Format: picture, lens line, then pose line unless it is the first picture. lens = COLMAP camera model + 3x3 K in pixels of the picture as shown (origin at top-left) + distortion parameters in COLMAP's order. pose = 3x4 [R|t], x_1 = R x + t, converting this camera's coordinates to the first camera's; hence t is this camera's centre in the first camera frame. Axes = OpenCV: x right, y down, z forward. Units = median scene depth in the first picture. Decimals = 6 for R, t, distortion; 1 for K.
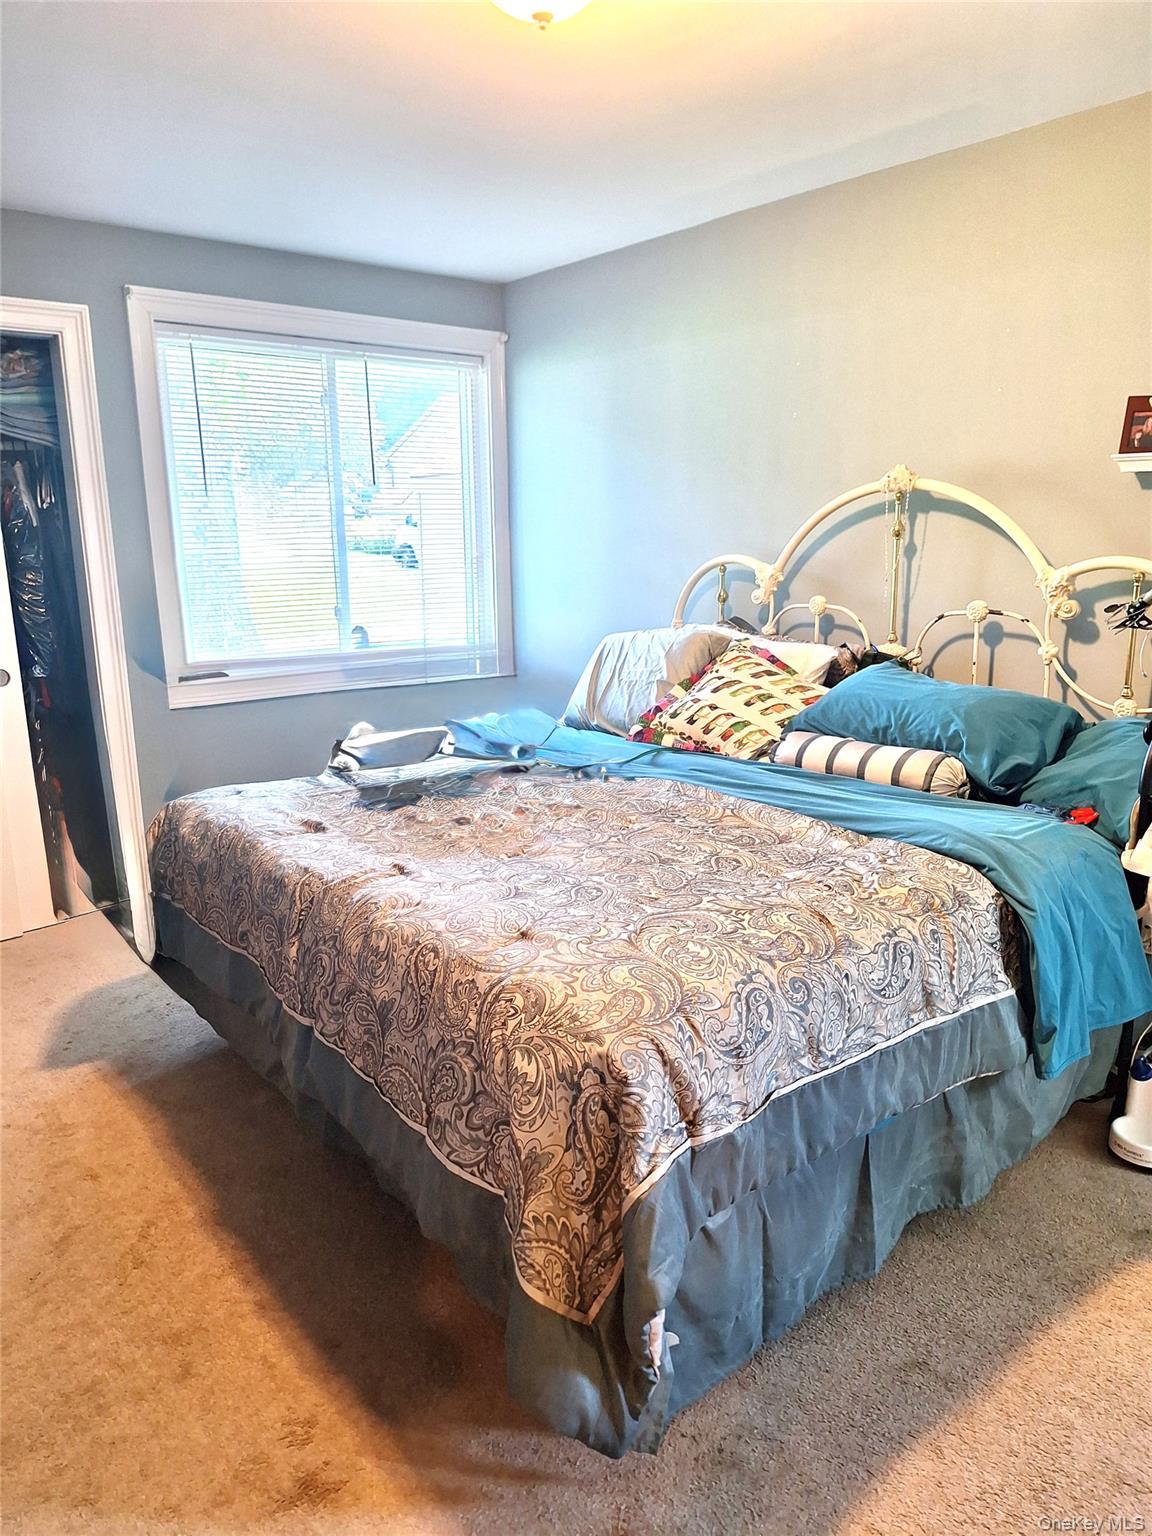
lens RADIAL K [[1087.8, 0, 573.9], [0, 1087.8, 768.9], [0, 0, 1]] dist [0.032011, -0.032342]
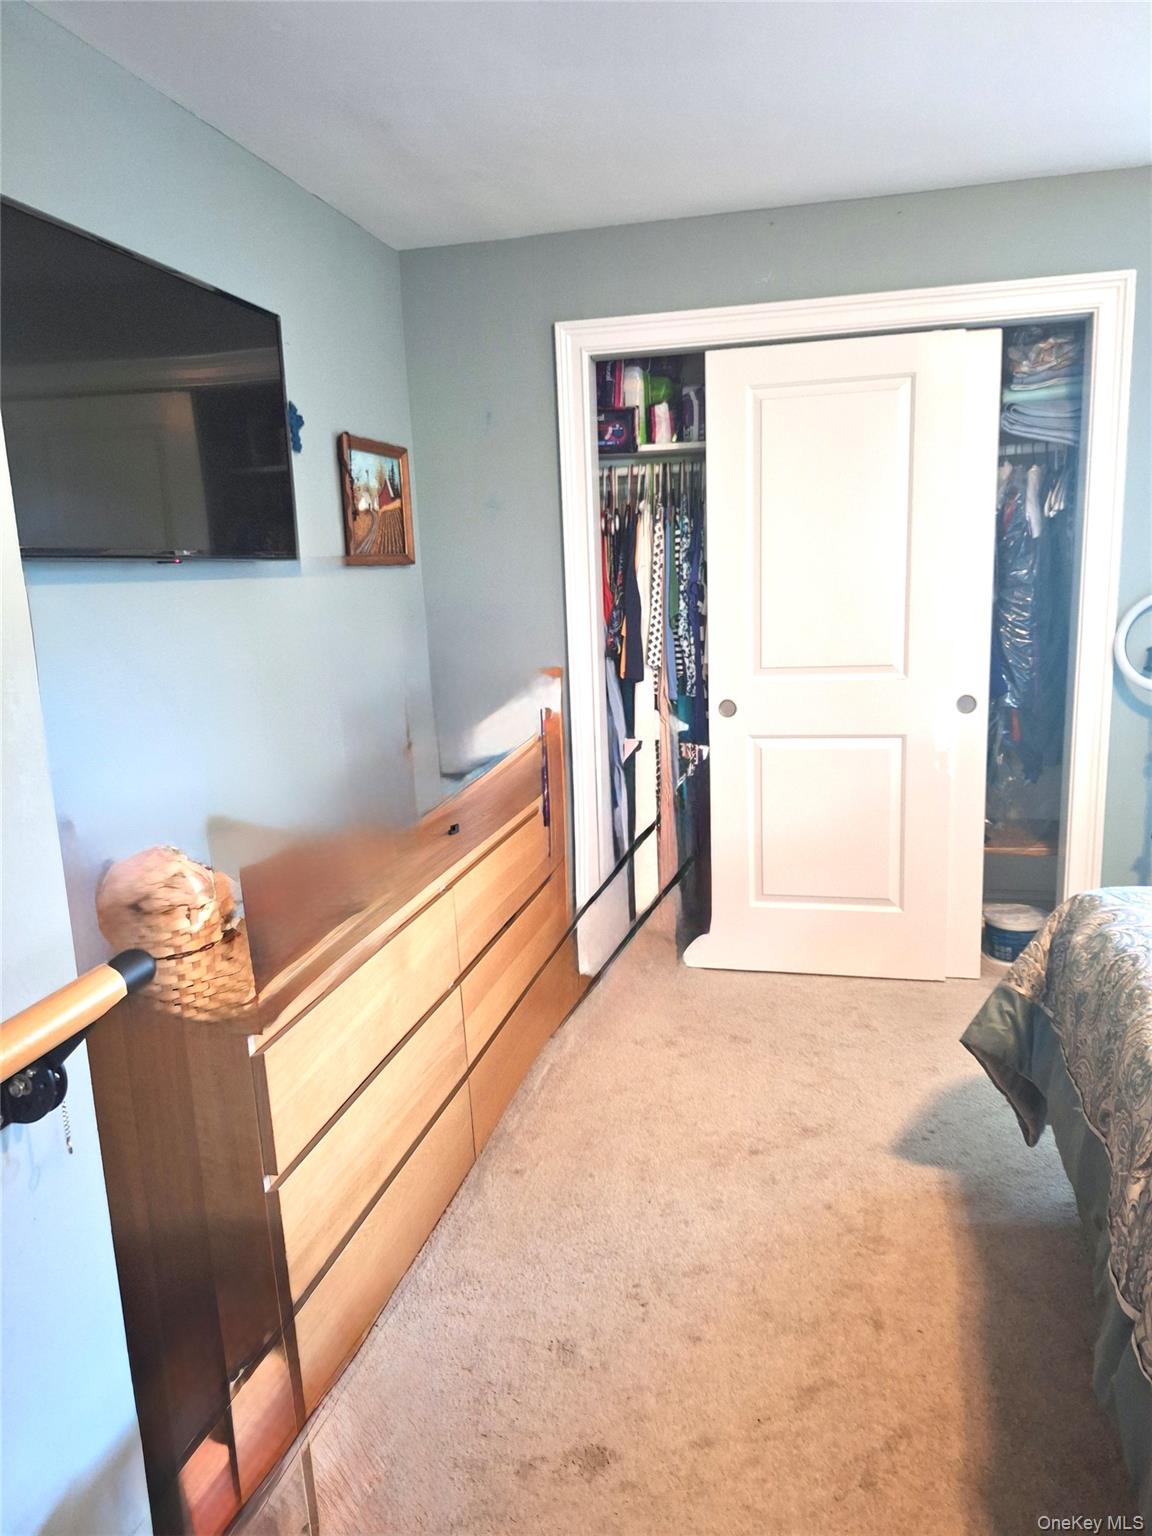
lens RADIAL K [[1087.8, 0, 579.2], [0, 1087.8, 769.3], [0, 0, 1]] dist [0.032011, -0.032342]
pose [[0.594086, 0.147279, -0.790804, 0.015527], [-0.148581, 0.986271, 0.072063, -0.046968], [0.790561, 0.074686, 0.607812, 0.189619]]
